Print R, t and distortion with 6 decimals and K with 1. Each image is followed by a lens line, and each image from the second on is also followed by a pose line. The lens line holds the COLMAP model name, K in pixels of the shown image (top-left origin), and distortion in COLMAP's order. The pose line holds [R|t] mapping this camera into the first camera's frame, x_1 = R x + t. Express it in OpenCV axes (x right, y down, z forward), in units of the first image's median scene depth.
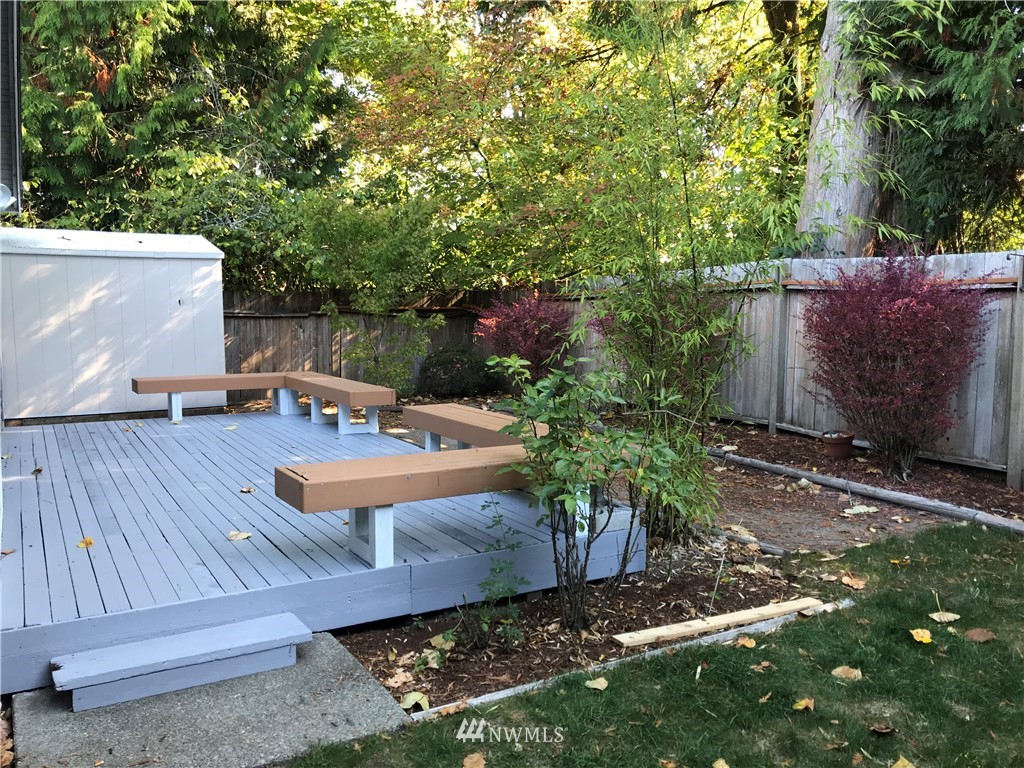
lens RADIAL K [[865.5, 0, 512.0], [0, 865.5, 384.0], [0, 0, 1]] dist [0.003358, -0.007133]
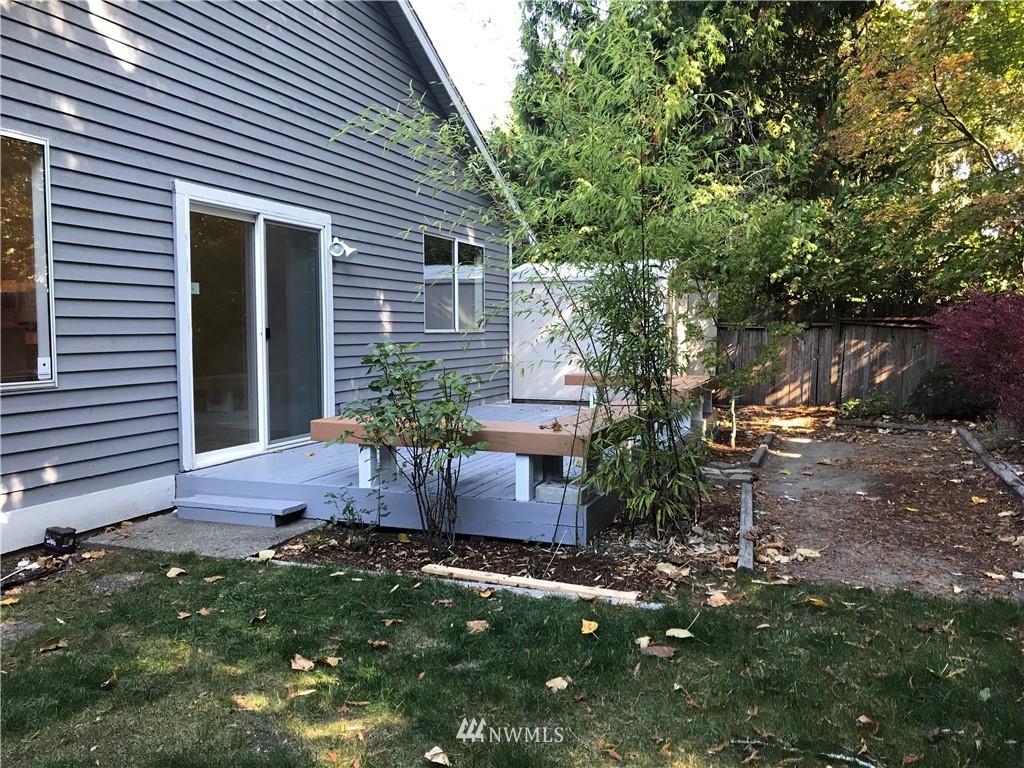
lens RADIAL K [[865.5, 0, 512.0], [0, 865.5, 384.0], [0, 0, 1]] dist [0.003358, -0.007133]
pose [[0.629148, 0.053591, -0.775436, 0.981624], [-0.071580, 0.997376, 0.010854, 0.004908], [0.773983, 0.048677, 0.631333, 0.238787]]
